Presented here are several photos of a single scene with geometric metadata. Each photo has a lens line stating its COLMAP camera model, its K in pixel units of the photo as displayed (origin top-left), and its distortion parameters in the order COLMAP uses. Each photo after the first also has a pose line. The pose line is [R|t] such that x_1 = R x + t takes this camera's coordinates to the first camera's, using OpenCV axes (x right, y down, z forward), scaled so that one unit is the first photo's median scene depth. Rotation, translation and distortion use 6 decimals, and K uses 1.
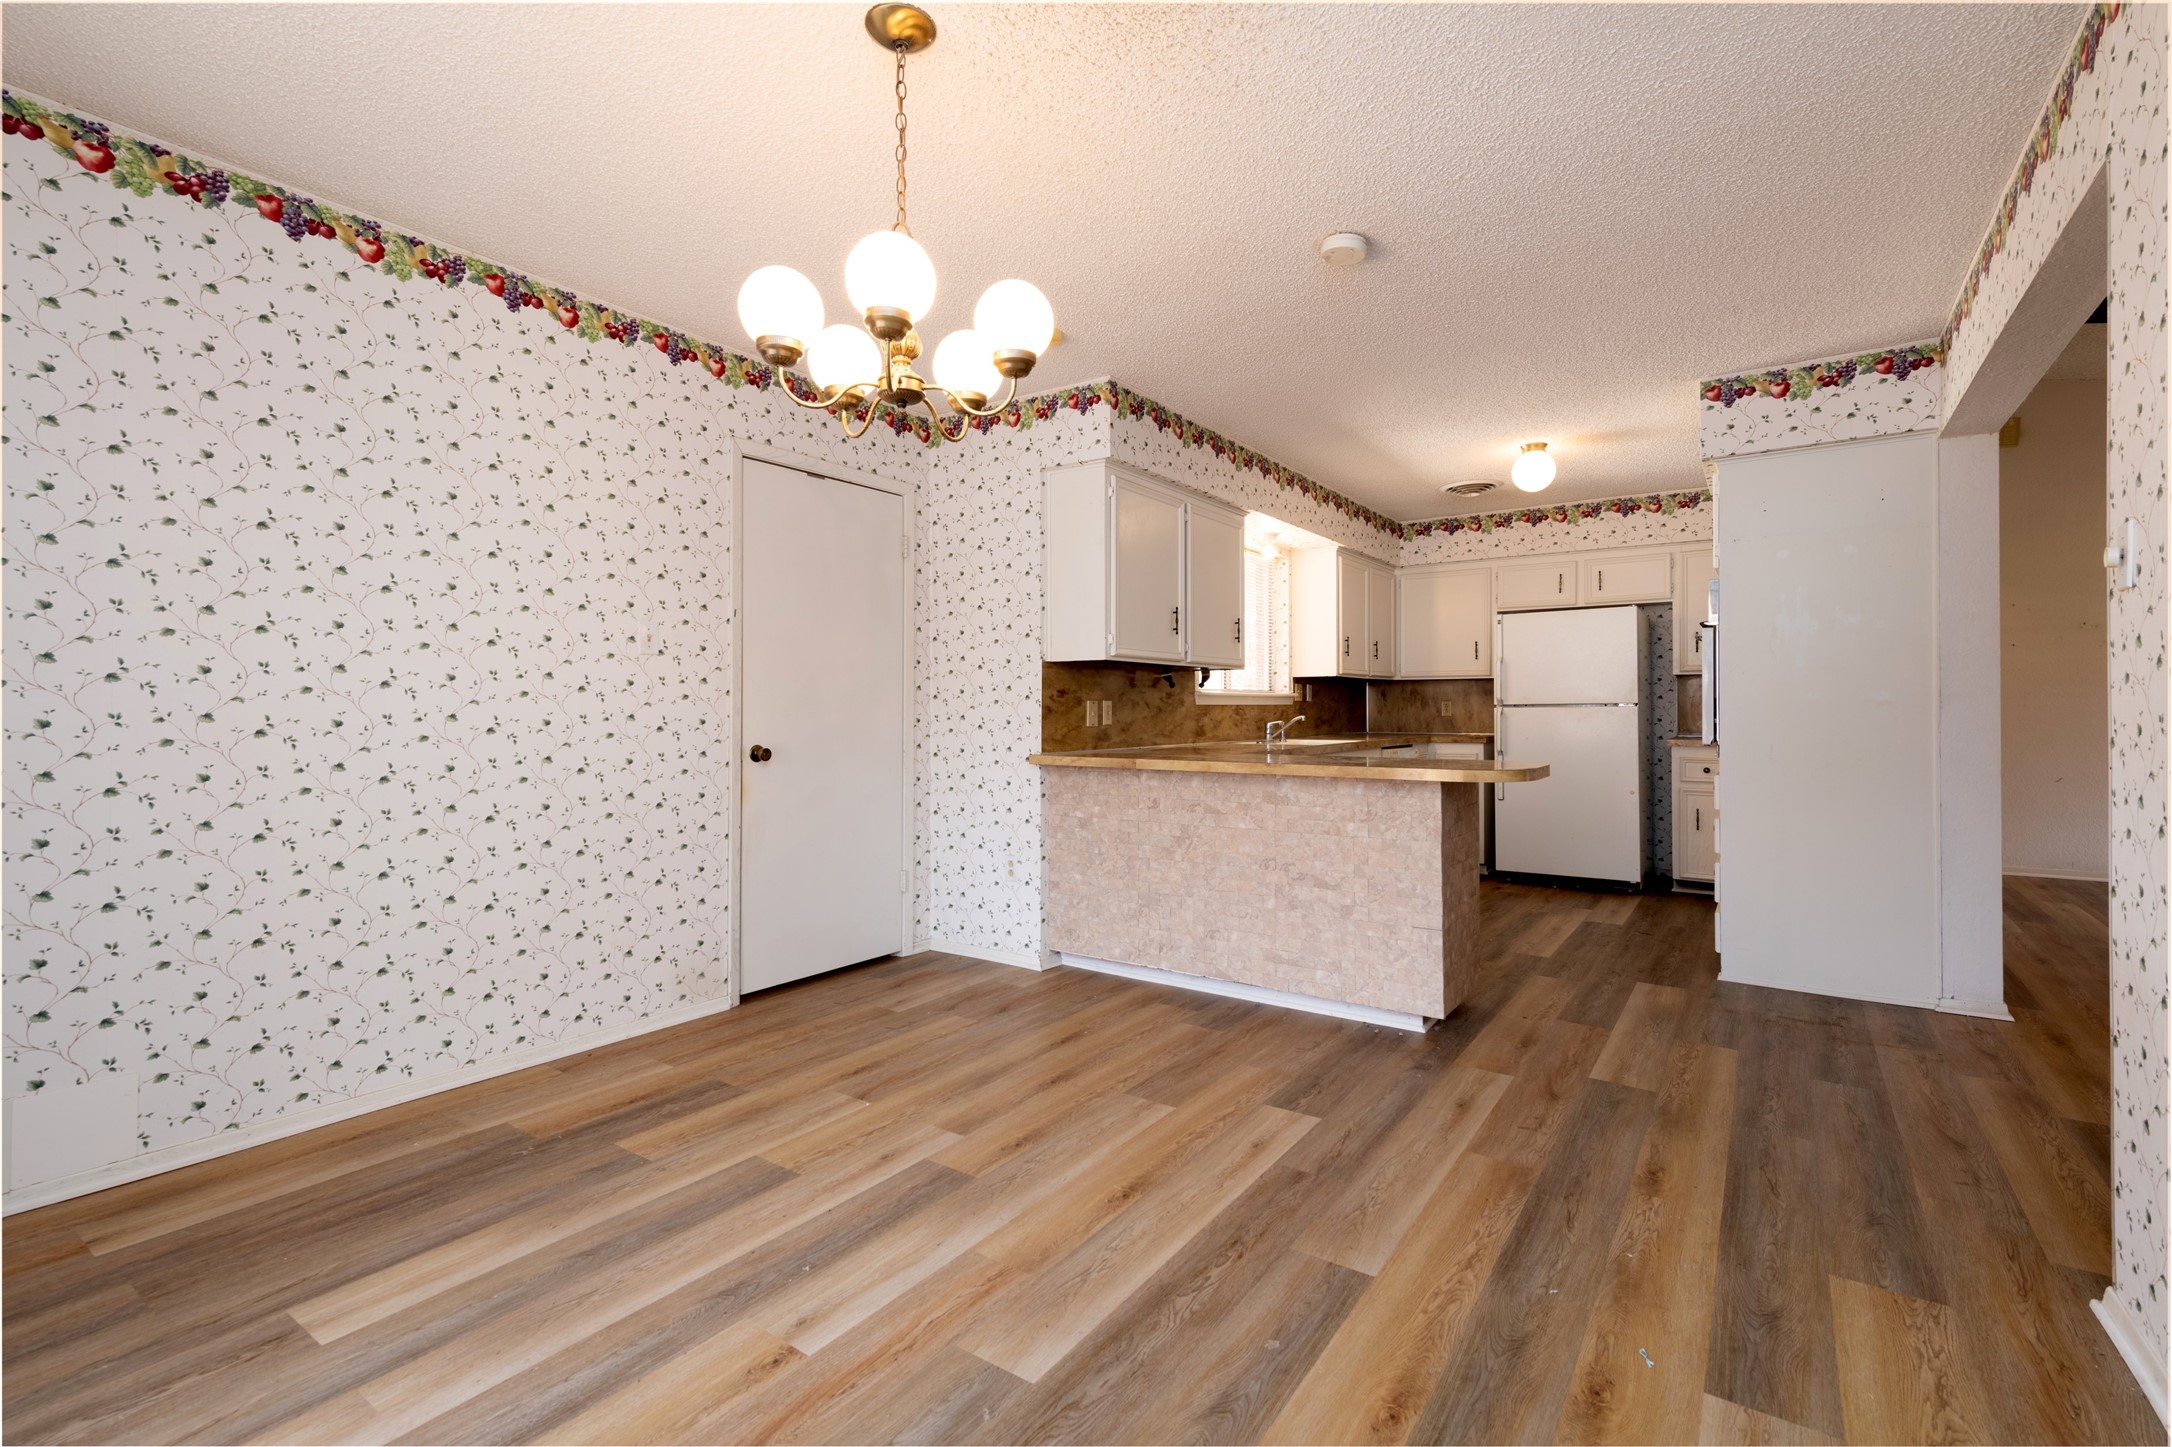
lens RADIAL K [[972.4, 0, 1091.9], [0, 972.4, 700.0], [0, 0, 1]] dist [0.019168, -0.005442]
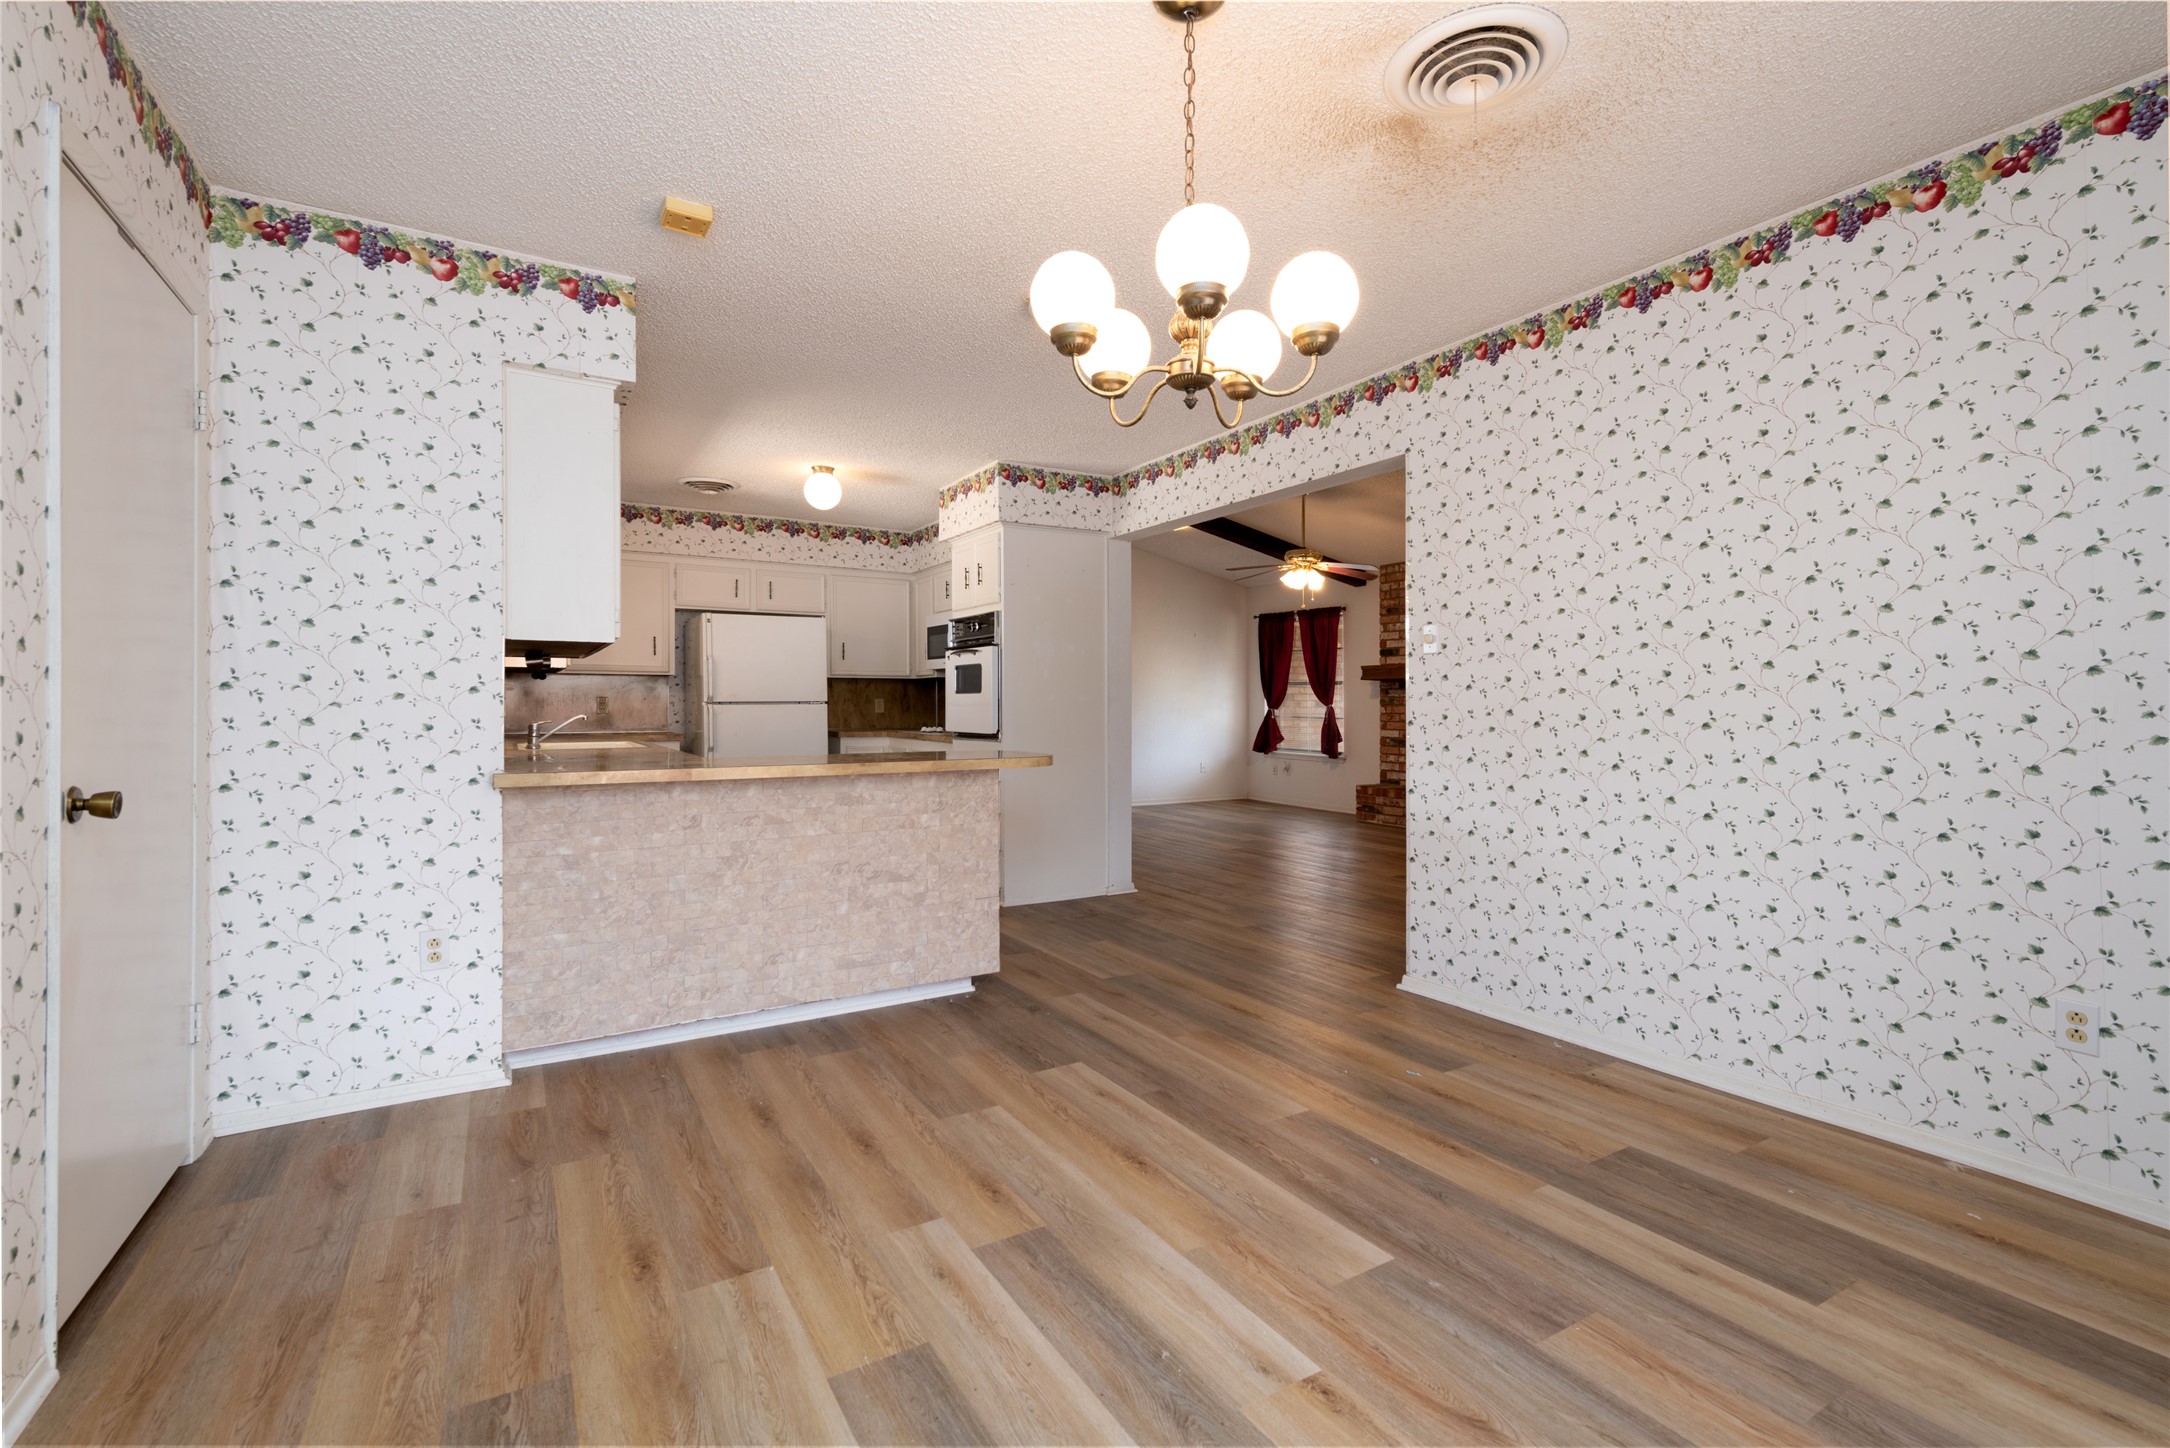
lens RADIAL K [[971.5, 0, 1103.0], [0, 971.5, 688.2], [0, 0, 1]] dist [0.019168, -0.005442]
pose [[0.399049, 0.017307, 0.916766, -0.637462], [-0.007899, 0.999850, -0.015437, 0.004059], [-0.916895, -0.001082, 0.399126, 0.404568]]
